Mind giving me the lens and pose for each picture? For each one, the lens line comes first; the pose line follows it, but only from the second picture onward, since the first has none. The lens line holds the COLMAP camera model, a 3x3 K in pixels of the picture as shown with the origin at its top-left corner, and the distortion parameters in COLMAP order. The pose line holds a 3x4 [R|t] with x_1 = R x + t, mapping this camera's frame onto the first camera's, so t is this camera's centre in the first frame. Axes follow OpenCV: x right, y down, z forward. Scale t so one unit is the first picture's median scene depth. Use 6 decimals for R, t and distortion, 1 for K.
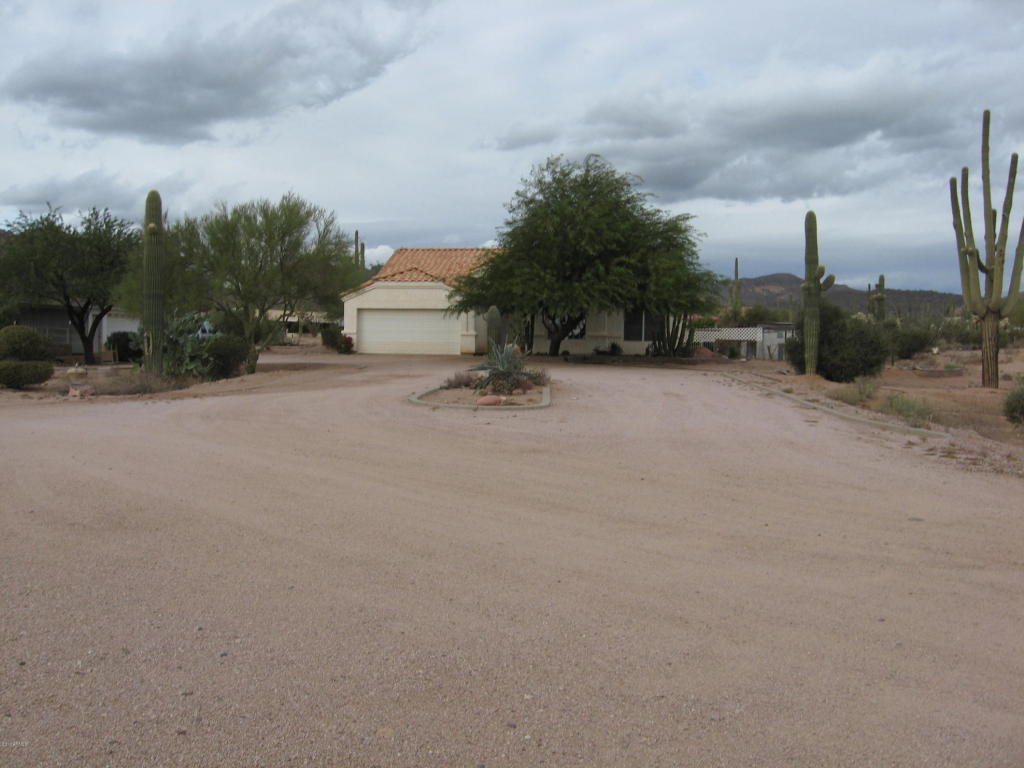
lens RADIAL K [[1079.4, 0, 512.0], [0, 1079.4, 384.0], [0, 0, 1]] dist [-0.105876, 0.009748]
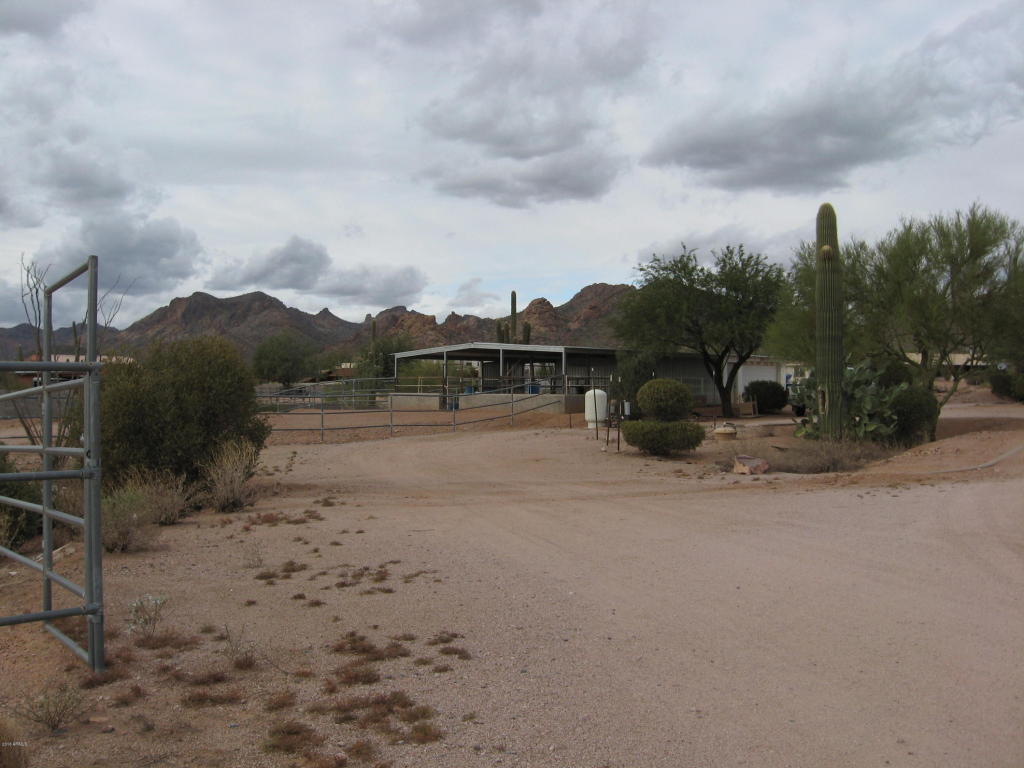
lens RADIAL K [[1079.4, 0, 512.0], [0, 1079.4, 384.0], [0, 0, 1]] dist [-0.105876, 0.009748]
pose [[0.849011, -0.015605, -0.528145, -0.089600], [-0.006136, 0.999205, -0.039389, -0.012784], [0.528339, 0.036682, 0.848240, 0.160756]]
